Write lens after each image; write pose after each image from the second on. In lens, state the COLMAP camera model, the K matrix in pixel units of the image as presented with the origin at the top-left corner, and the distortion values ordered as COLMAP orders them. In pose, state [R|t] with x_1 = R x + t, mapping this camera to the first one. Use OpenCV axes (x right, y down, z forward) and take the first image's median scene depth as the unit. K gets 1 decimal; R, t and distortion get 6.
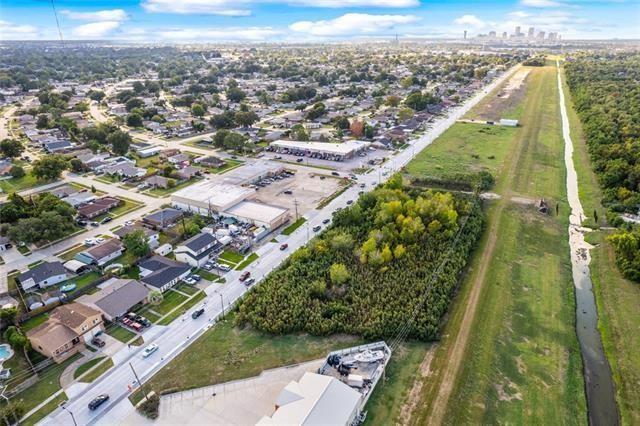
lens RADIAL K [[410.0, 0, 322.0], [0, 410.0, 213.3], [0, 0, 1]] dist [-0.074820, 0.062974]
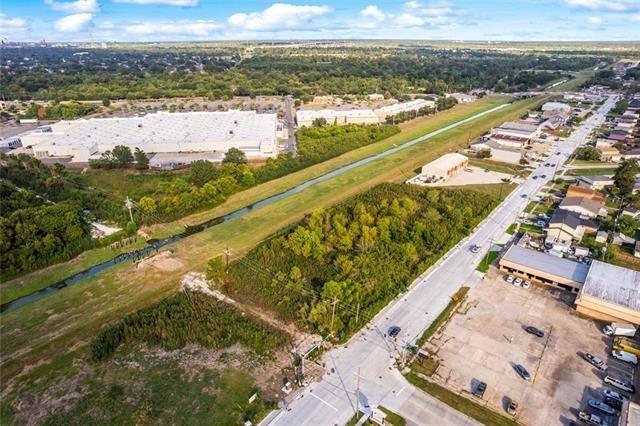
lens RADIAL K [[410.0, 0, 322.0], [0, 410.0, 213.3], [0, 0, 1]] dist [-0.074820, 0.062974]
pose [[-0.982467, -0.071154, 0.172325, 0.129420], [0.077814, 0.683452, 0.725836, -0.658879], [-0.169422, 0.726519, -0.665932, 1.522592]]
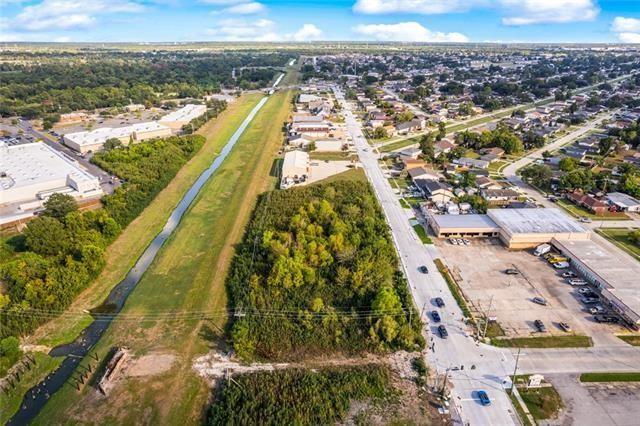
lens RADIAL K [[410.0, 0, 322.0], [0, 410.0, 213.3], [0, 0, 1]] dist [-0.074820, 0.062974]
pose [[-0.872022, 0.193266, -0.449695, 0.558815], [-0.197018, 0.702437, 0.683935, -0.610623], [0.448063, 0.685004, -0.574463, 1.398534]]
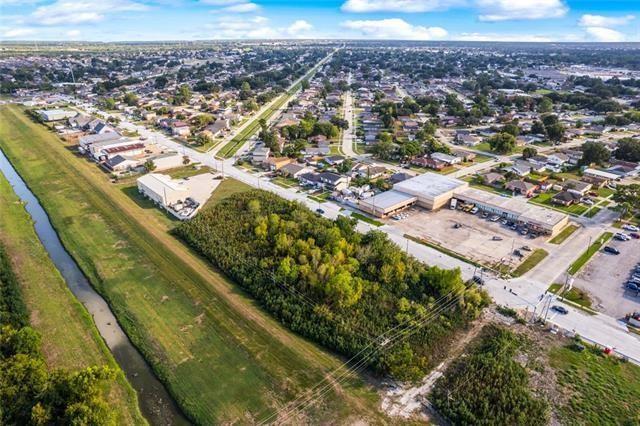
lens RADIAL K [[400.6, 0, 324.1], [0, 400.6, 235.4], [0, 0, 1]] dist [-0.057189, 0.091384]
pose [[-0.337970, 0.421653, -0.841418, 0.843556], [-0.380225, 0.756647, 0.531897, -0.438435], [0.860933, 0.499693, -0.095401, 1.012065]]
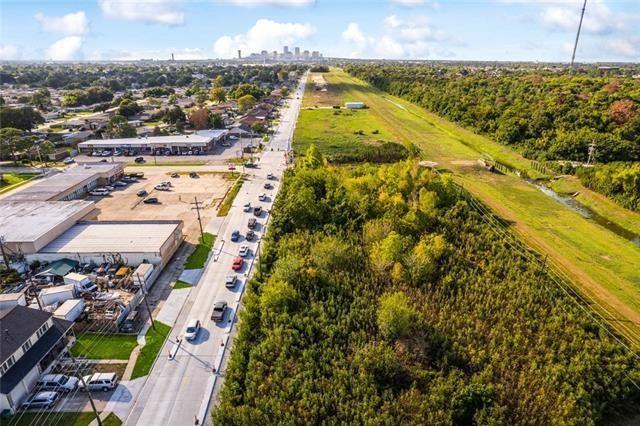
lens RADIAL K [[410.0, 0, 322.0], [0, 410.0, 213.3], [0, 0, 1]] dist [-0.074820, 0.062974]
pose [[0.873586, -0.171277, 0.455536, -0.161450], [0.192829, 0.981232, -0.000858, 0.015862], [-0.446839, 0.088590, 0.890217, 0.452363]]
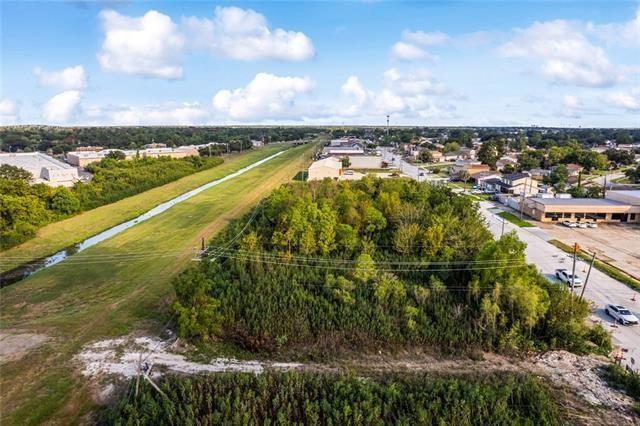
lens RADIAL K [[417.1, 0, 322.5], [0, 417.1, 189.5], [0, 0, 1]] dist [-0.079964, 0.067512]
pose [[-0.904064, 0.065339, -0.422372, 0.468835], [-0.171322, 0.849973, 0.498191, -0.274713], [0.391556, 0.522758, -0.757237, 1.330287]]
